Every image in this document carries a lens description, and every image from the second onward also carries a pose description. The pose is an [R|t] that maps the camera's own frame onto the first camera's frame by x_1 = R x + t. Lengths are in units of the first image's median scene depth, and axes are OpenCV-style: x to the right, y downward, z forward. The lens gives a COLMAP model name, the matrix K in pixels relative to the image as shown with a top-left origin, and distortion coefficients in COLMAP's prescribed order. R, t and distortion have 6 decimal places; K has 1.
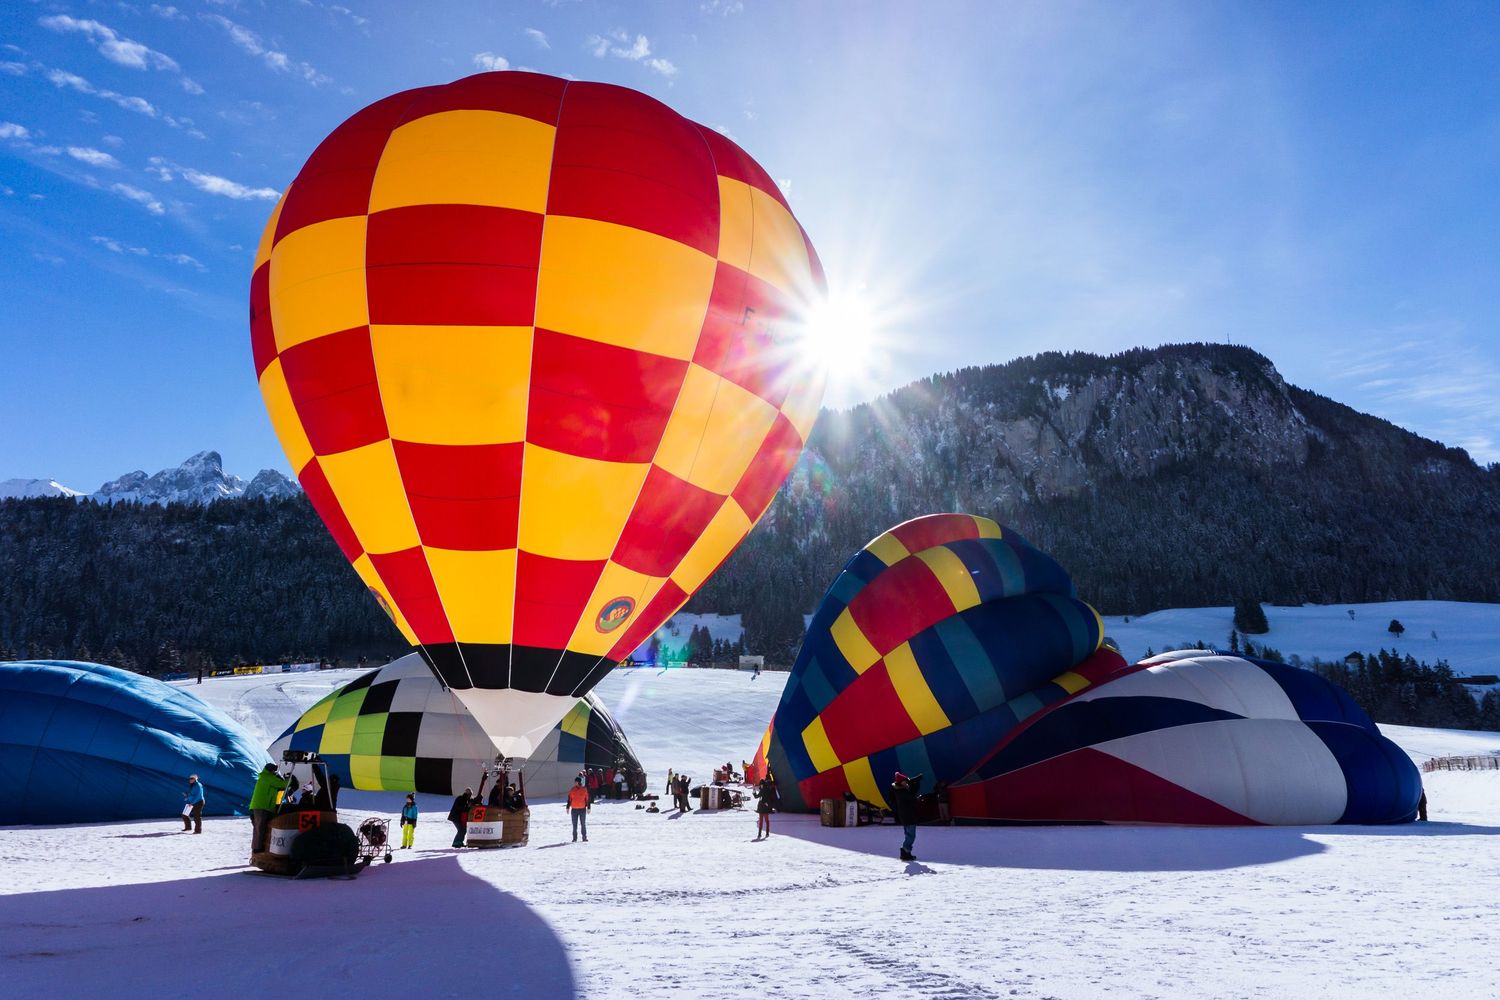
lens RADIAL K [[964.7, 0, 749.2], [0, 964.7, 452.7], [0, 0, 1]] dist [-0.067363, 0.029800]
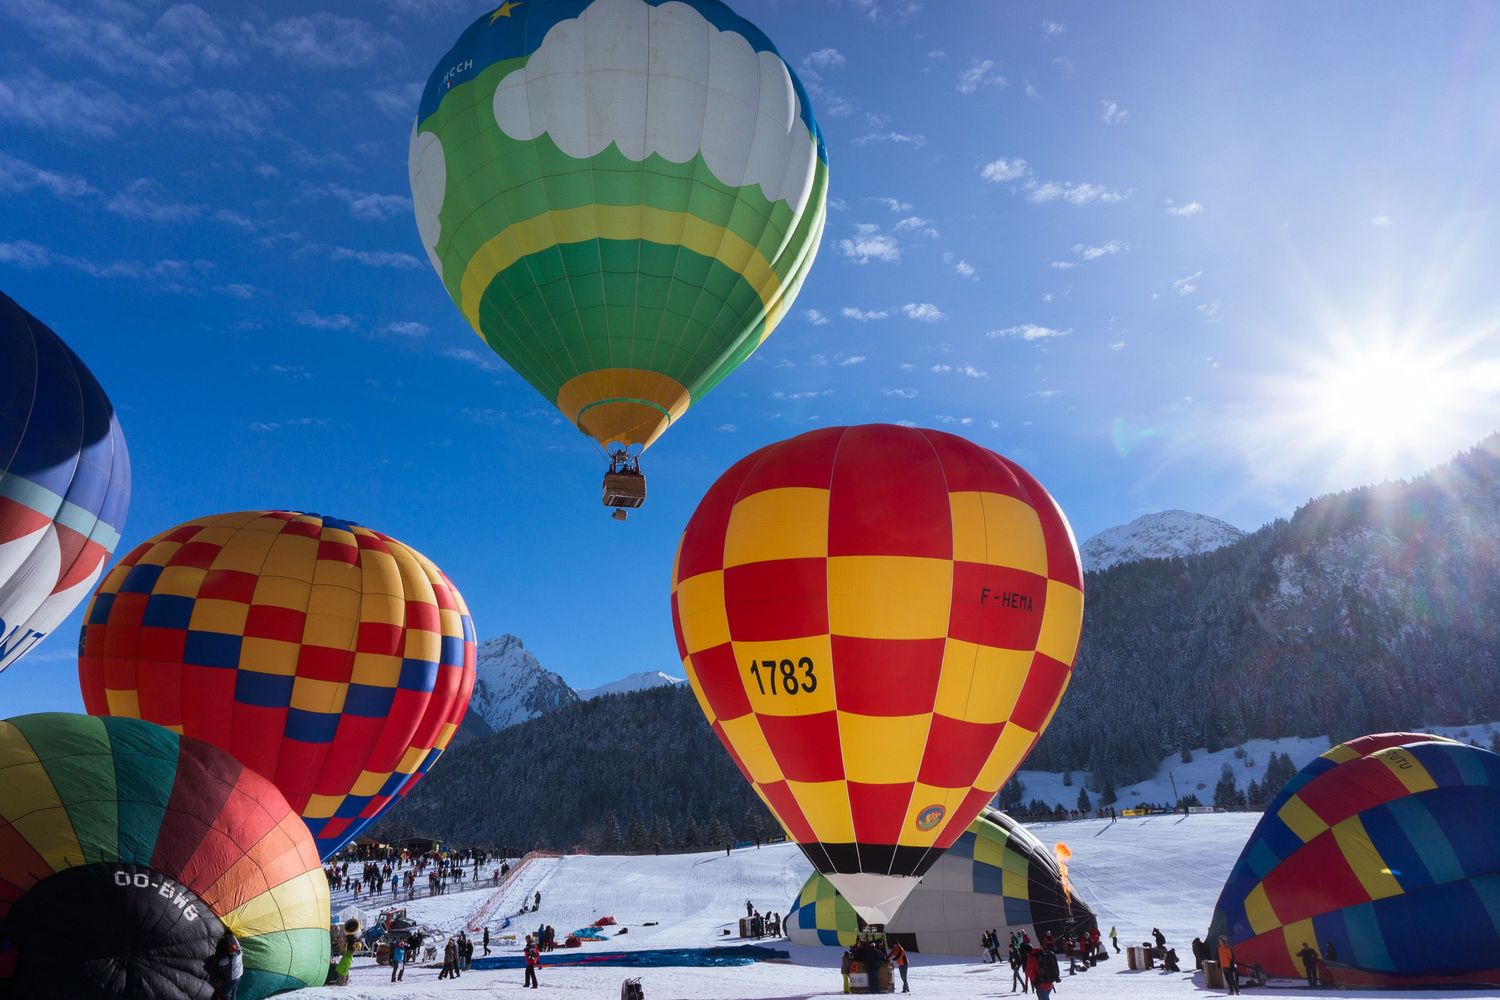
lens RADIAL K [[964.7, 0, 749.2], [0, 964.7, 452.7], [0, 0, 1]] dist [-0.067363, 0.029800]
pose [[0.843726, -0.217235, -0.490852, 0.189004], [0.147170, 0.973025, -0.177659, -0.058773], [0.516205, 0.077657, 0.852937, -0.147571]]
